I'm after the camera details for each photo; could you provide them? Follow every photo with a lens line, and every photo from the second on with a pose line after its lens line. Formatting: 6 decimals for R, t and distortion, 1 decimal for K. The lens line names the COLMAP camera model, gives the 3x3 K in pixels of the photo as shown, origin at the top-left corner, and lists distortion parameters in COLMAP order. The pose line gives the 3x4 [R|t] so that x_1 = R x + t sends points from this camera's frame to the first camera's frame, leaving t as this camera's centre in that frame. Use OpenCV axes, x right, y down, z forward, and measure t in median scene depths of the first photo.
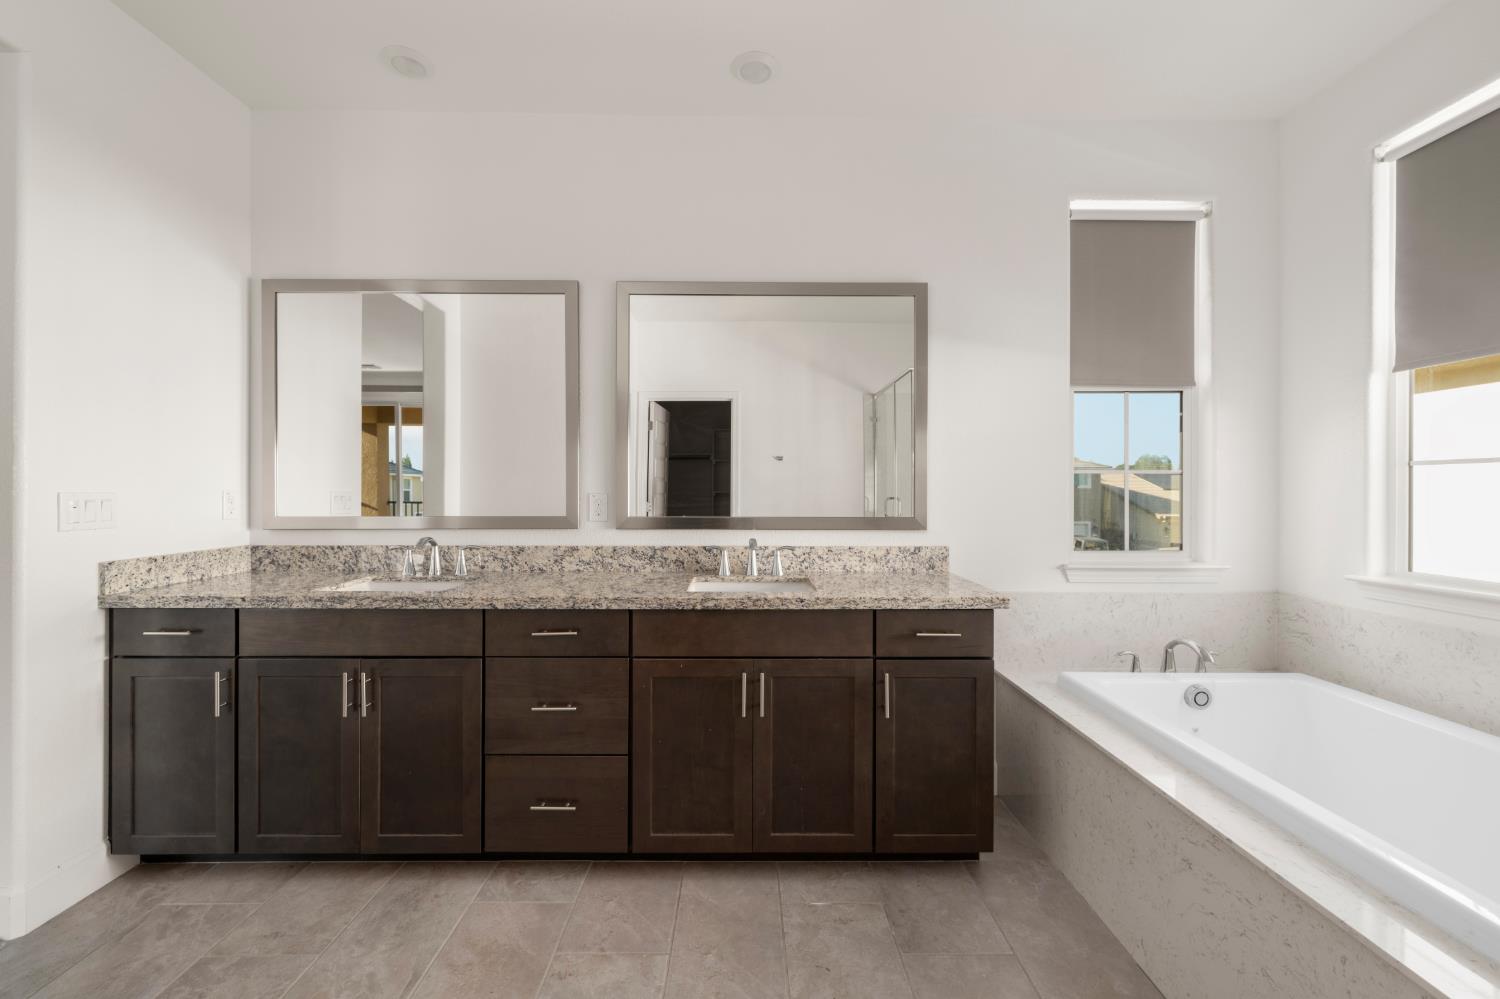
lens RADIAL K [[592.6, 0, 749.7], [0, 592.6, 497.2], [0, 0, 1]] dist [0.000732, 0.000123]
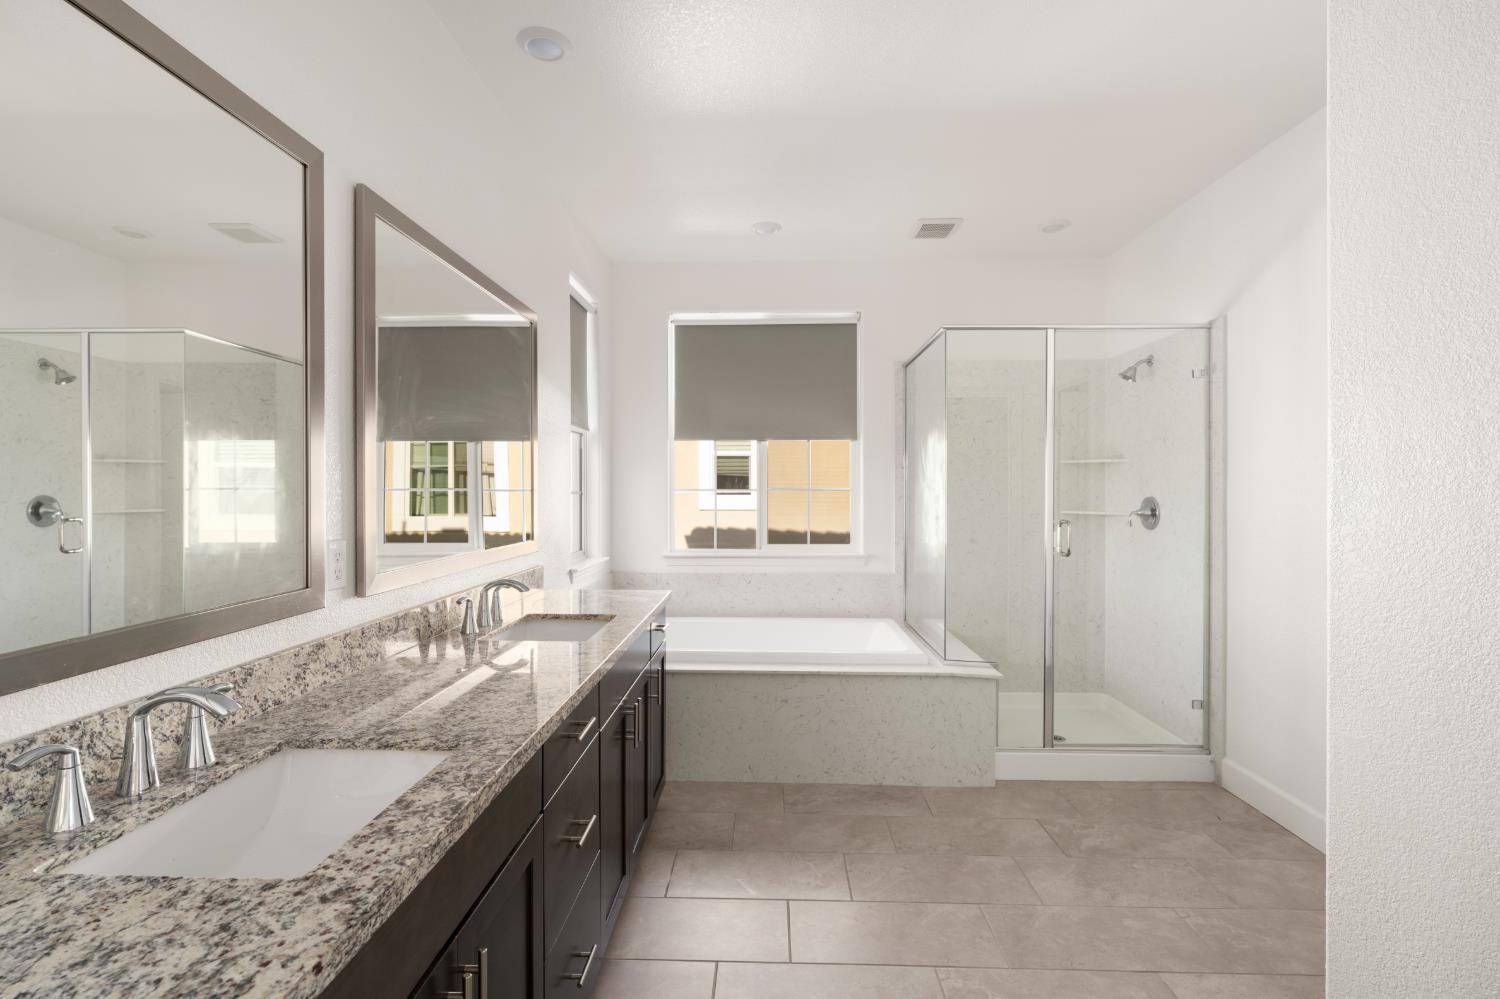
lens RADIAL K [[709.7, 0, 750.0], [0, 709.7, 499.5], [0, 0, 1]] dist [0.000087, 0.000001]
pose [[0.035505, -0.016523, 0.999233, -0.927325], [0.004622, 0.999855, 0.016369, -0.055016], [-0.999359, 0.004037, 0.035576, 0.584530]]
